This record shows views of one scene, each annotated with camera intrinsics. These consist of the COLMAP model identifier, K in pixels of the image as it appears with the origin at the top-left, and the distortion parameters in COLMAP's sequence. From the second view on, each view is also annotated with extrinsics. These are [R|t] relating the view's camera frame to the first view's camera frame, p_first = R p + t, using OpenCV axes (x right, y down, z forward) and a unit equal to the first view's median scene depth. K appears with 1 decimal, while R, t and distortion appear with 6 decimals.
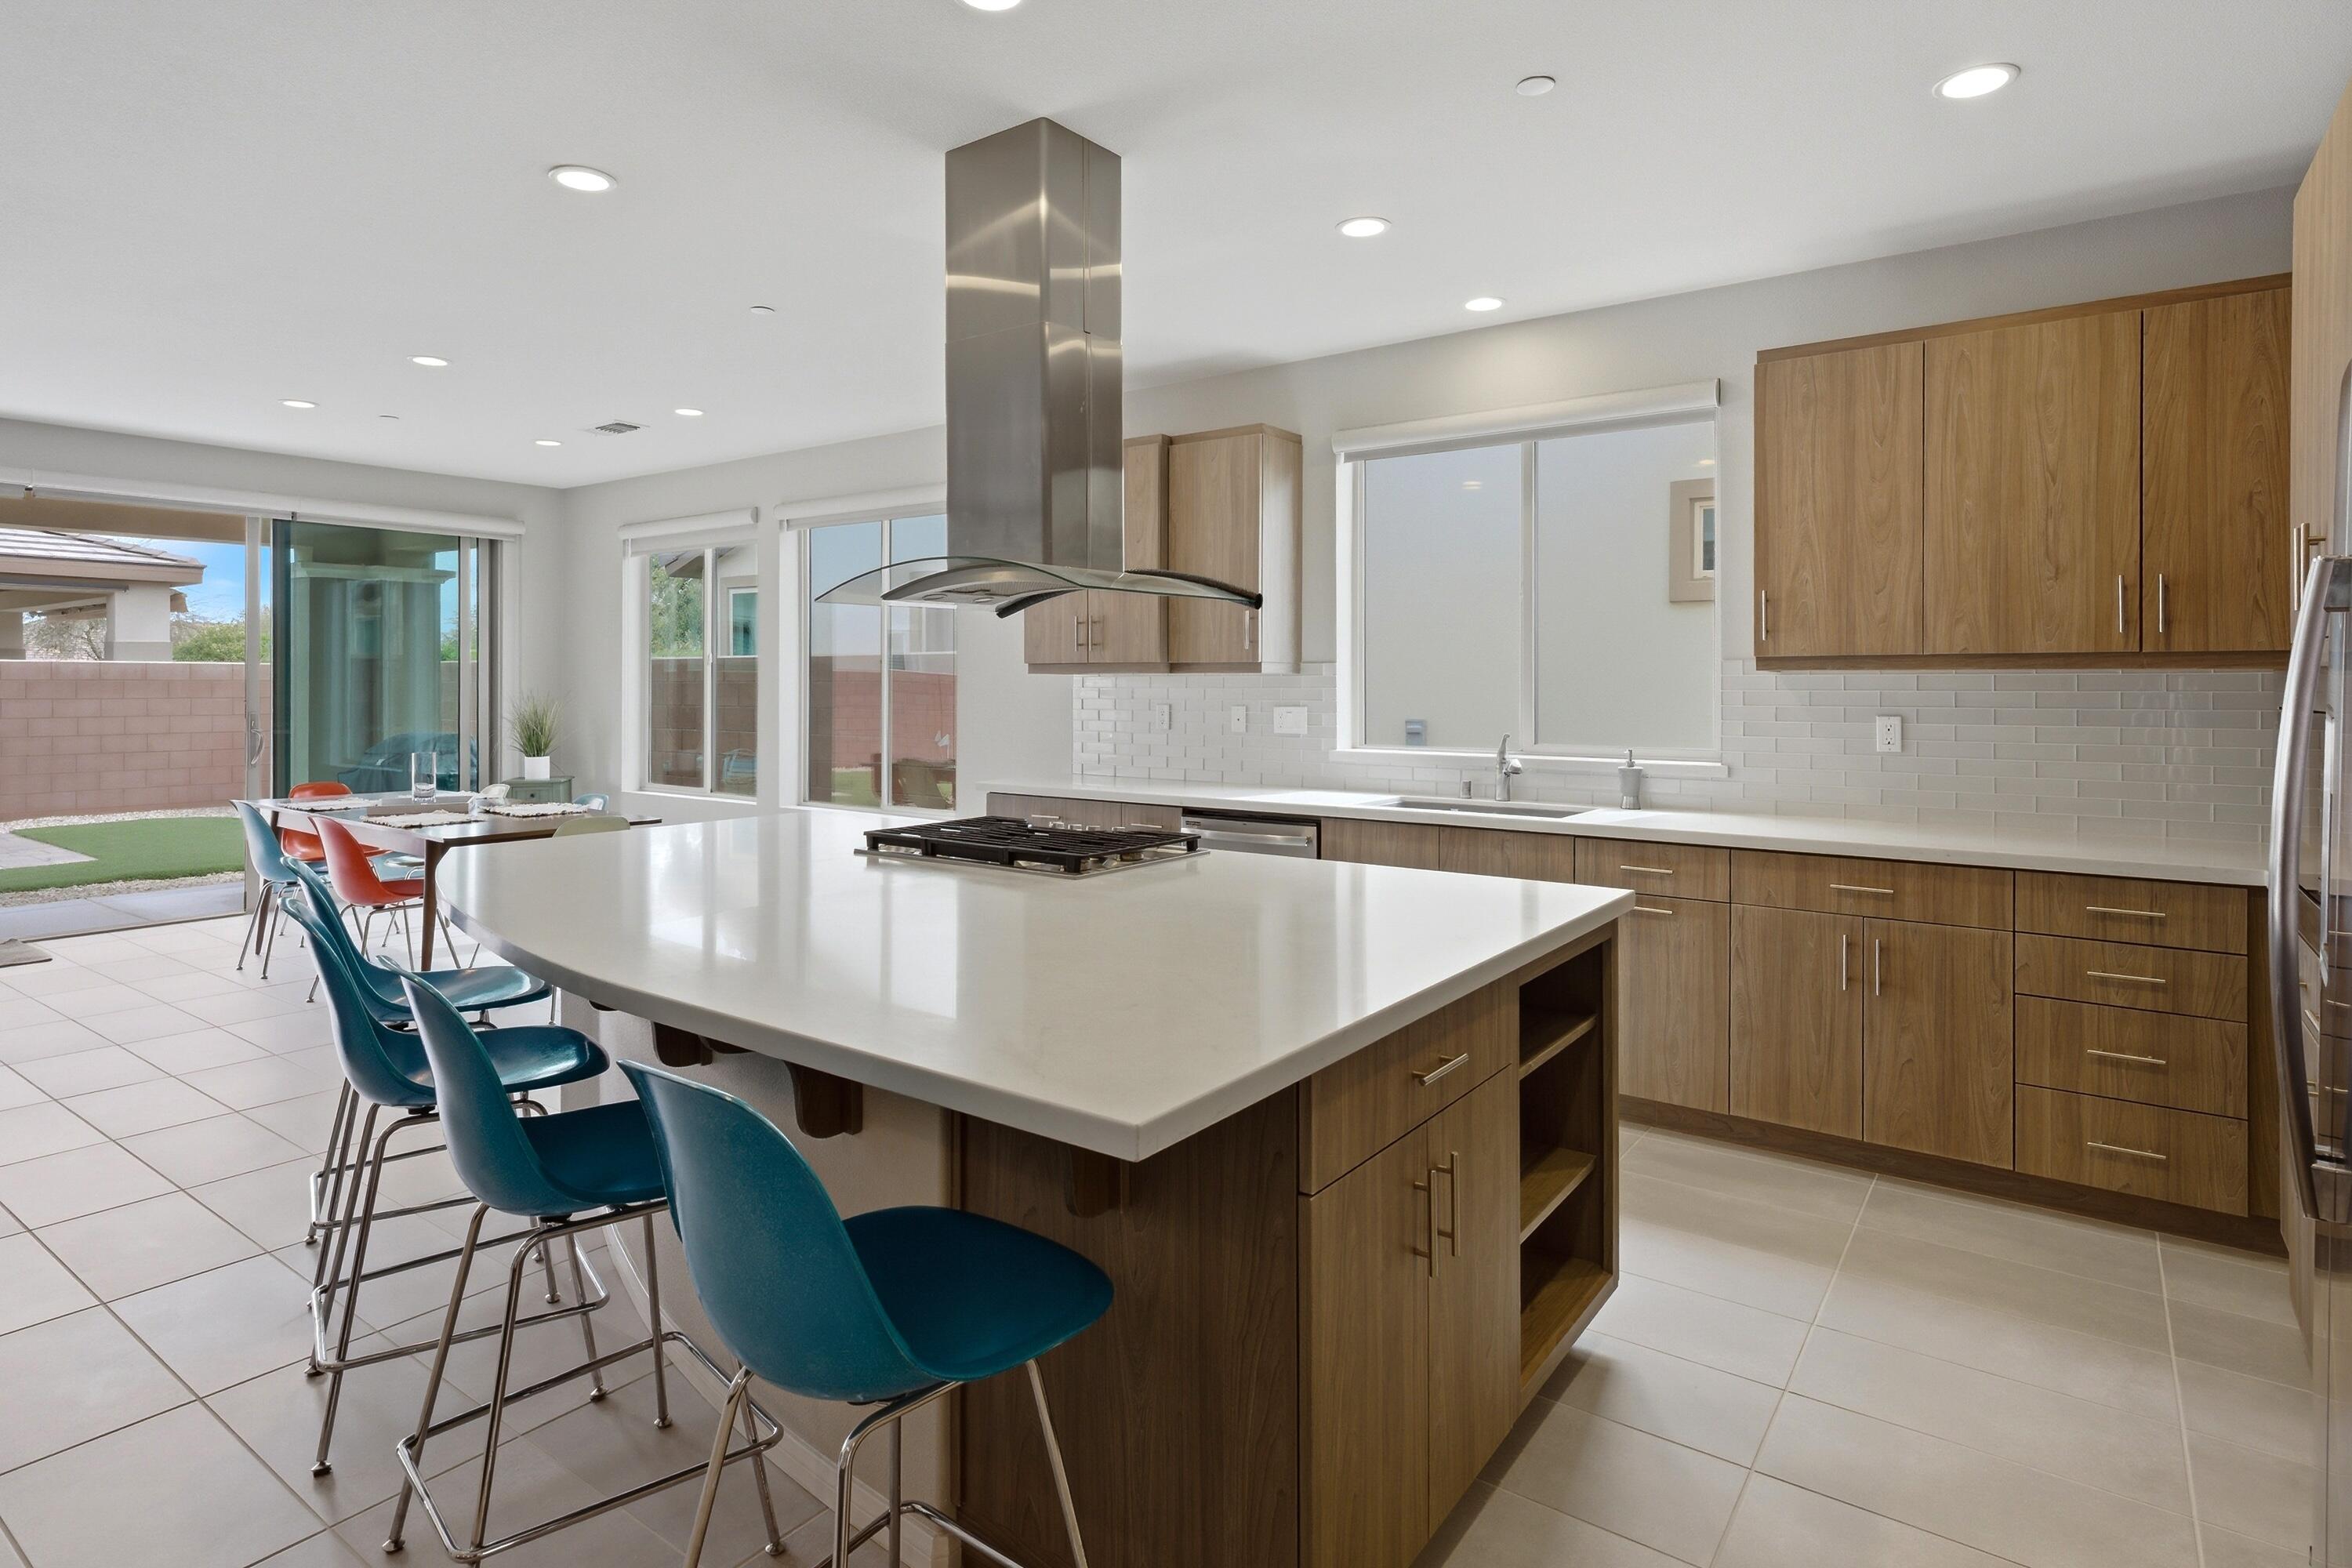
lens RADIAL K [[1233.9, 0, 1181.0], [0, 1233.9, 689.2], [0, 0, 1]] dist [0.001663, 0.000080]
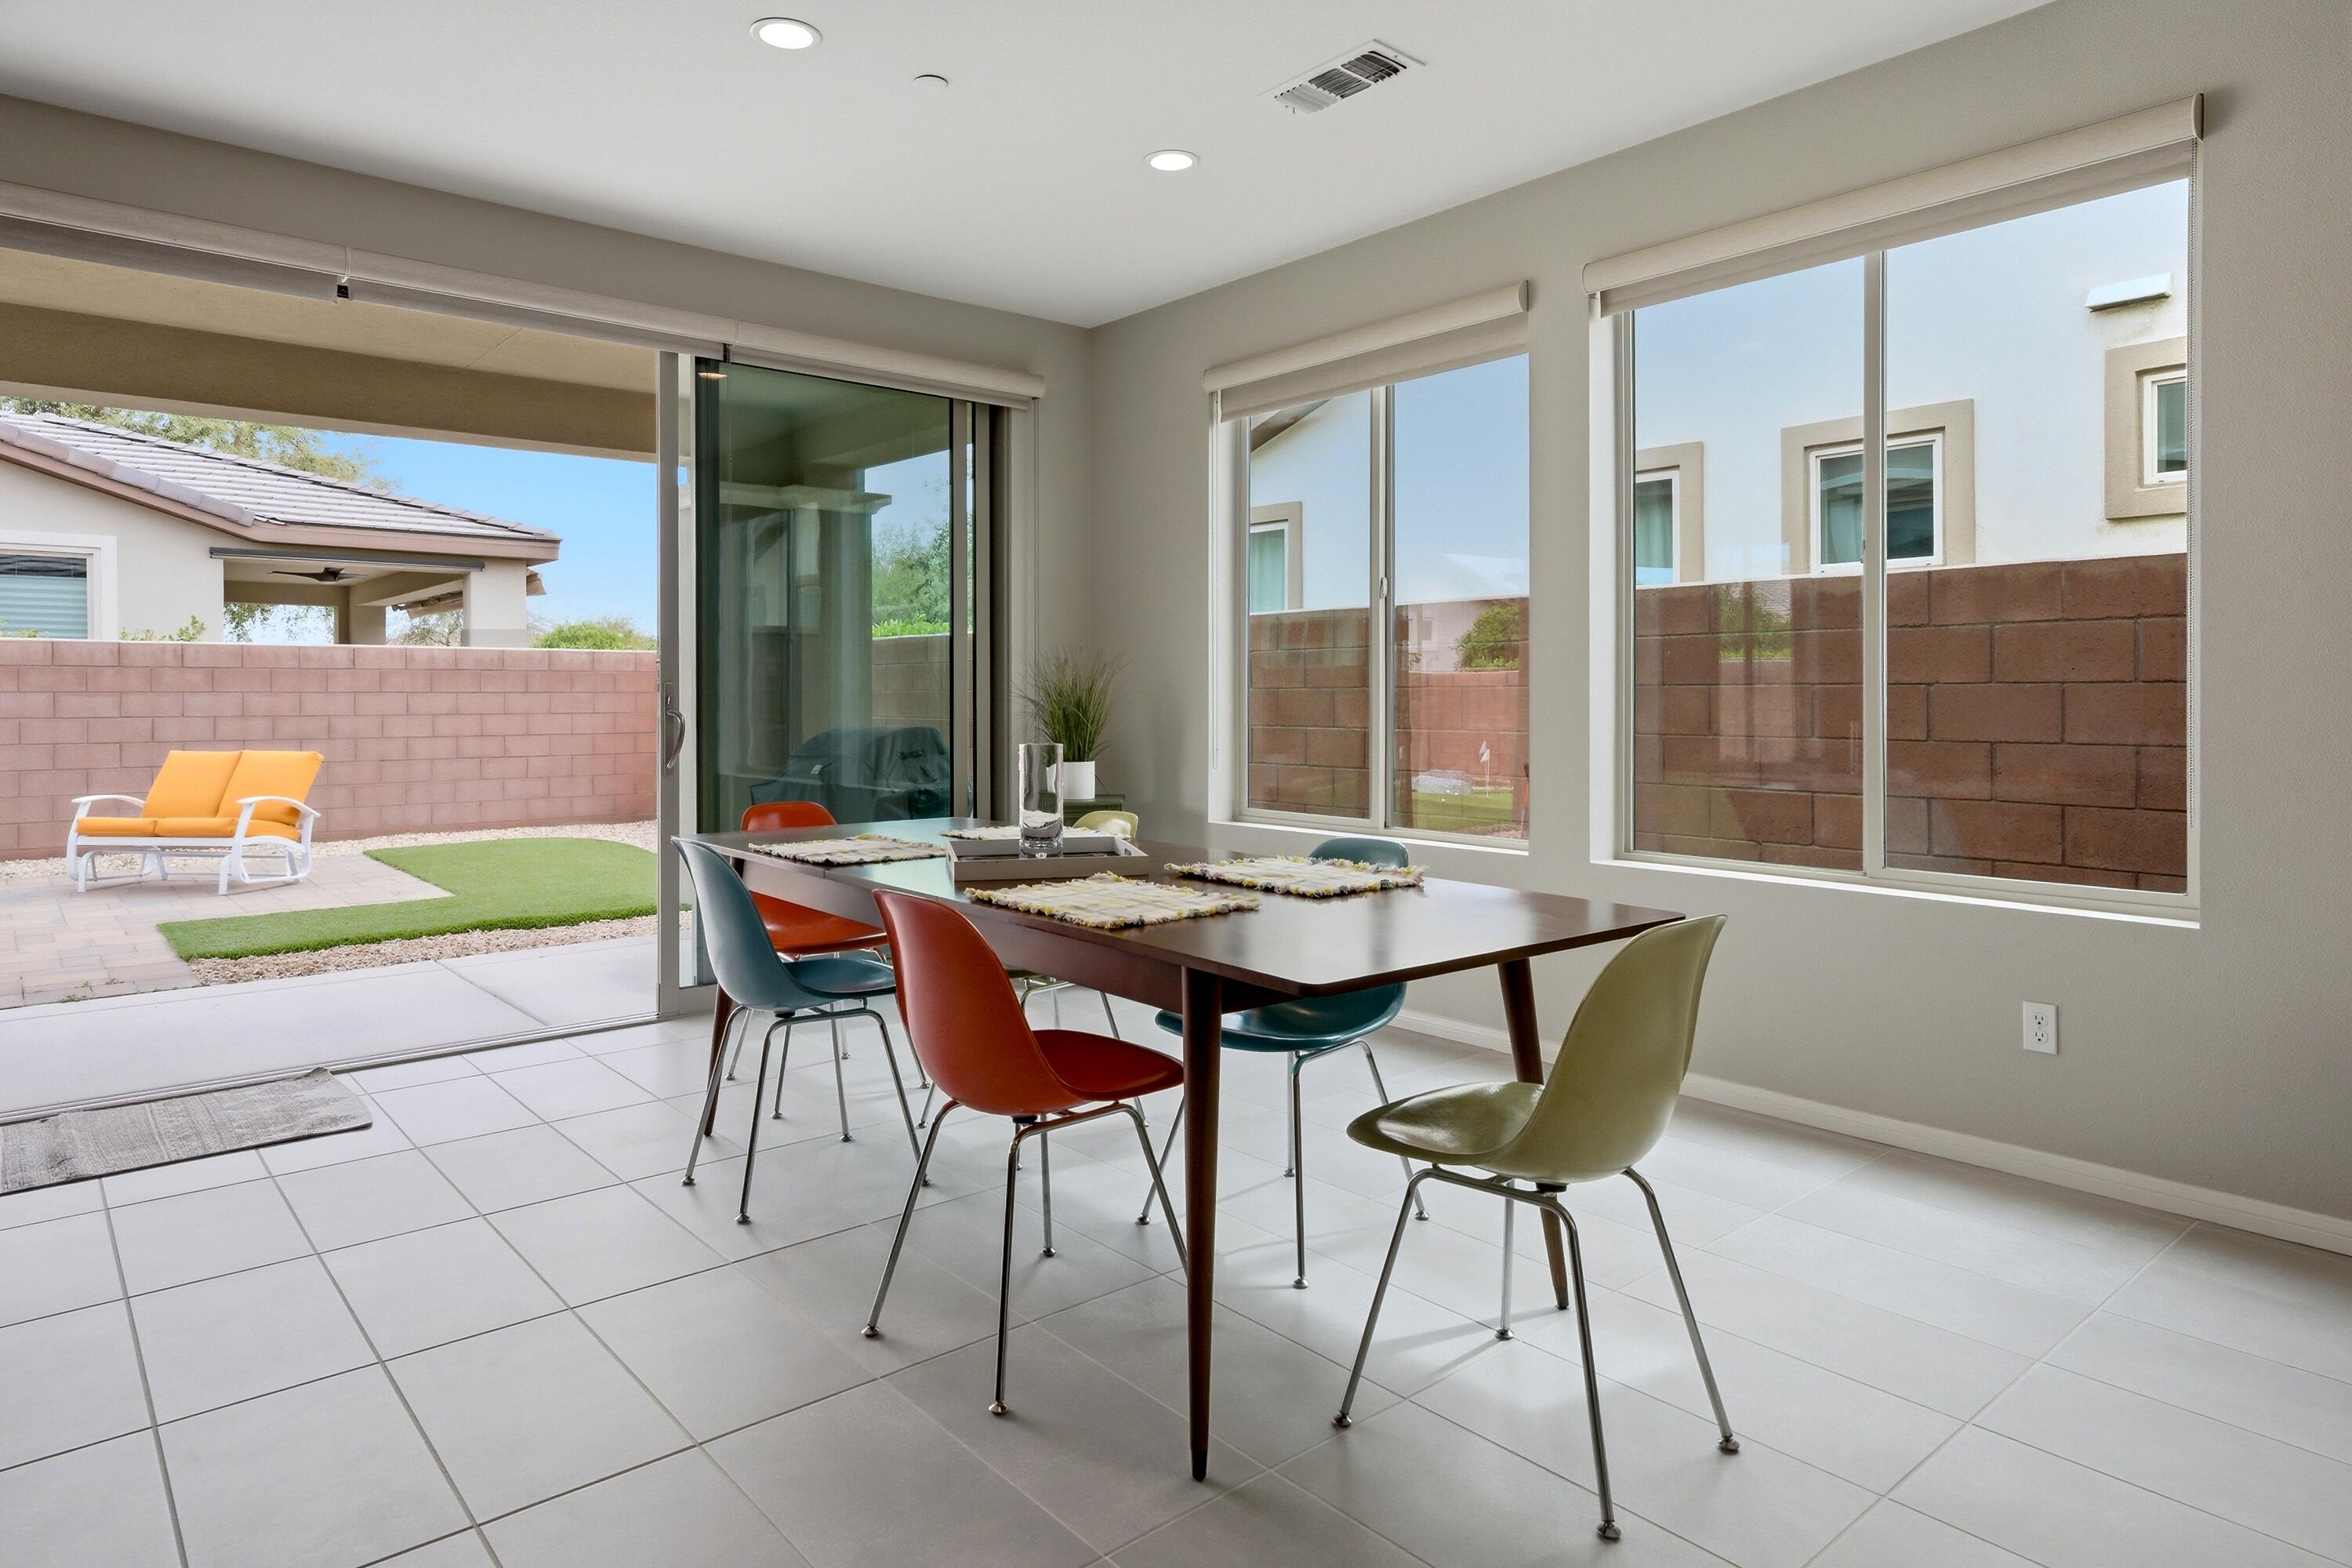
lens RADIAL K [[1362.7, 0, 1177.7], [0, 1362.7, 700.5], [0, 0, 1]] dist [-0.002556, 0.000155]
pose [[0.972861, -0.003301, -0.231367, -0.261798], [0.003066, 0.999994, -0.001374, 0.021459], [0.231370, 0.000627, 0.972866, 0.303759]]
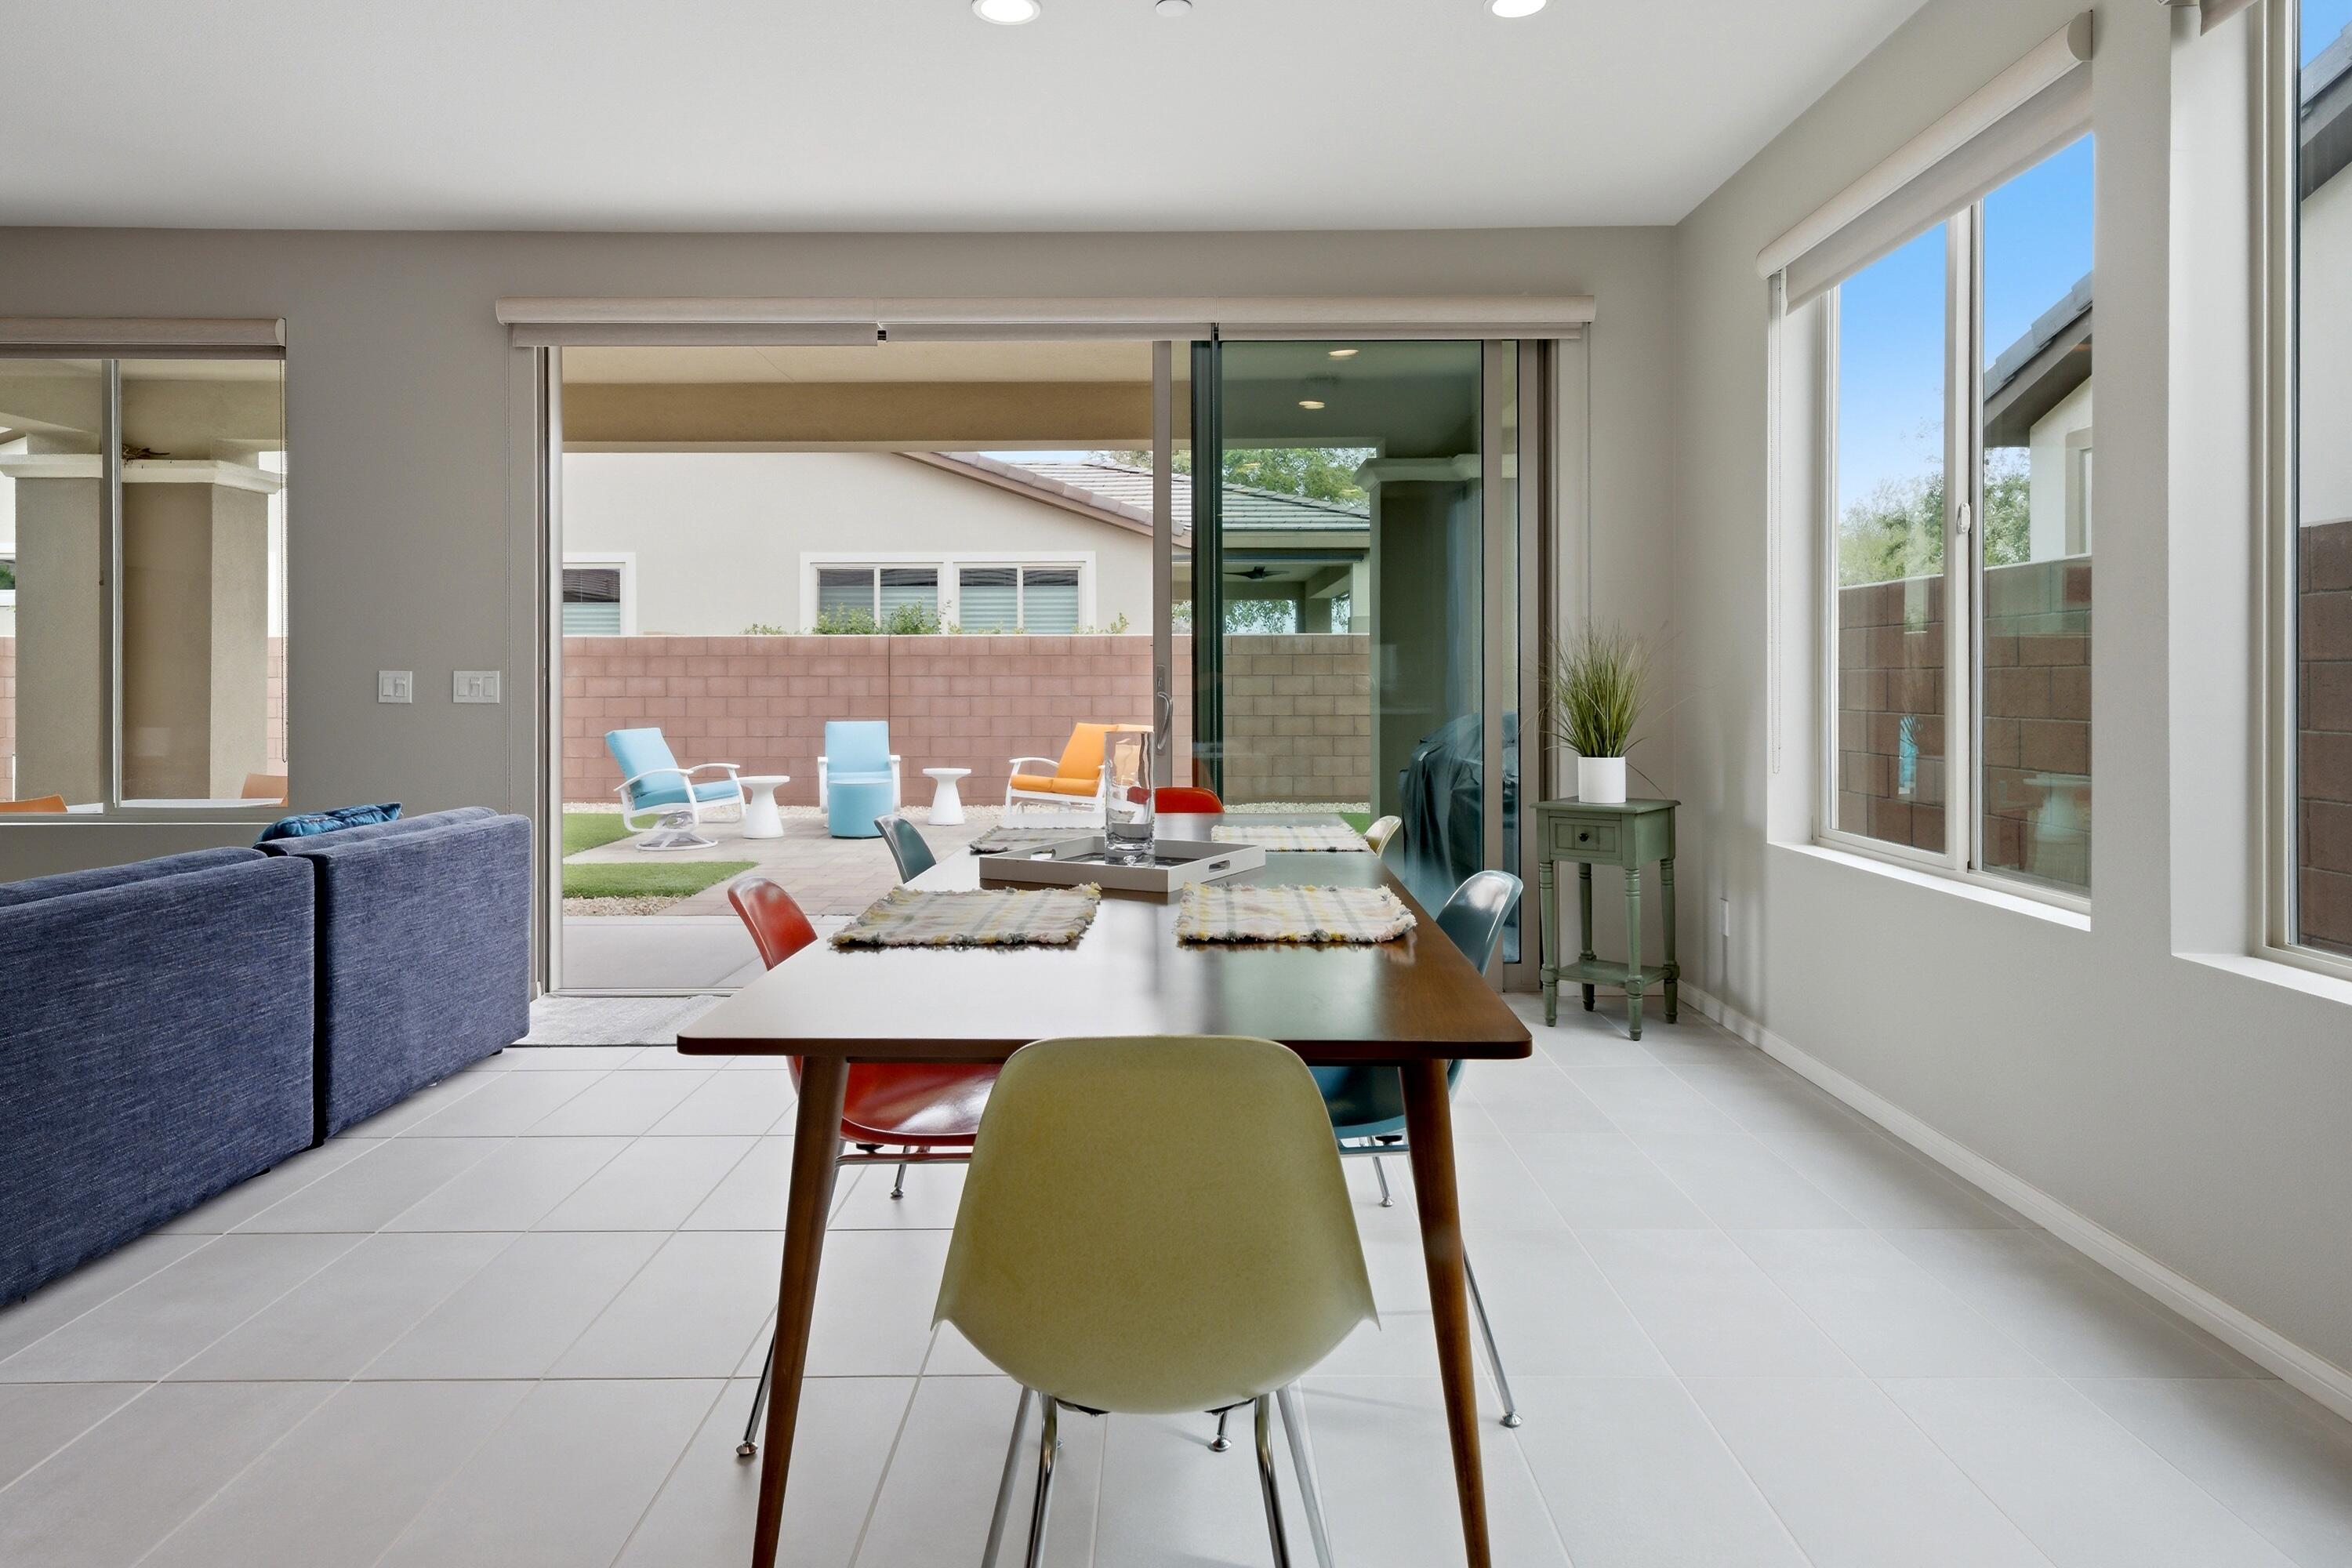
lens RADIAL K [[1399.7, 0, 1187.0], [0, 1399.7, 679.9], [0, 0, 1]] dist [0.001037, -0.000030]
pose [[0.584828, -0.004881, -0.811143, -0.136581], [0.001389, 0.999986, -0.005017, 0.021733], [0.811156, 0.001808, 0.584826, 0.440355]]
